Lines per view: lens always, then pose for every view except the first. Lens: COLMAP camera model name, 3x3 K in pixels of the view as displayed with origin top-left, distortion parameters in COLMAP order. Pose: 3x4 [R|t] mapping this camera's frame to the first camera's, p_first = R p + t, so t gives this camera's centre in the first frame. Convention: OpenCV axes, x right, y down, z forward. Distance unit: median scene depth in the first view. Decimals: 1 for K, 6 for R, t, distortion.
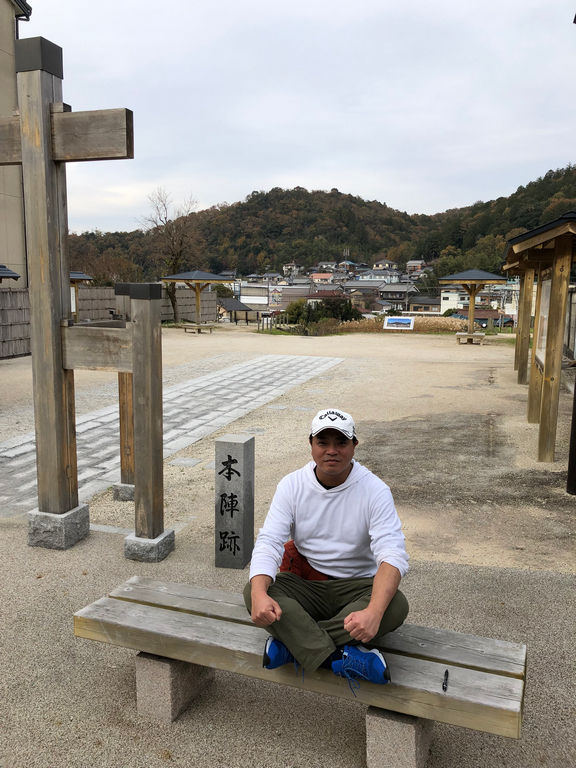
lens RADIAL K [[620.1, 0, 283.7], [0, 620.1, 384.3], [0, 0, 1]] dist [0.042199, -0.030038]
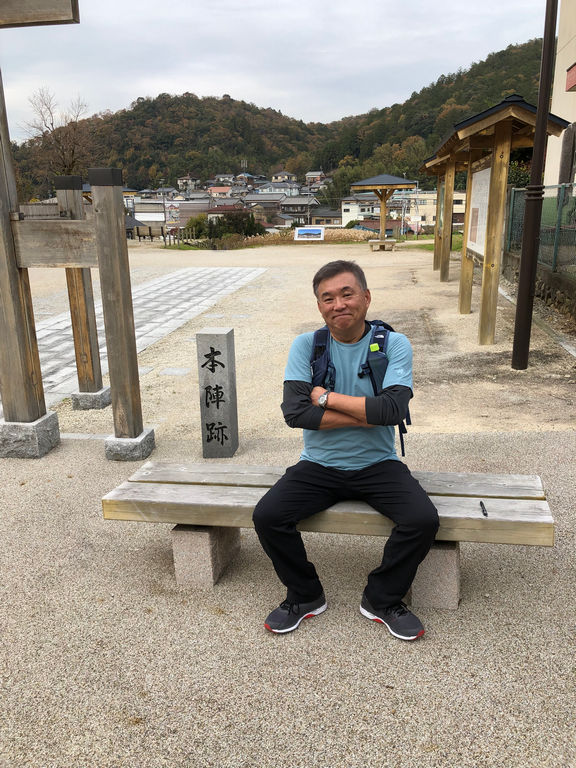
lens RADIAL K [[620.1, 0, 291.0], [0, 620.1, 384.9], [0, 0, 1]] dist [0.042199, -0.030038]
pose [[0.985263, -0.071961, 0.155174, -0.107232], [0.051194, 0.989671, 0.133904, 0.042855], [-0.163207, -0.123987, 0.978770, 0.002176]]
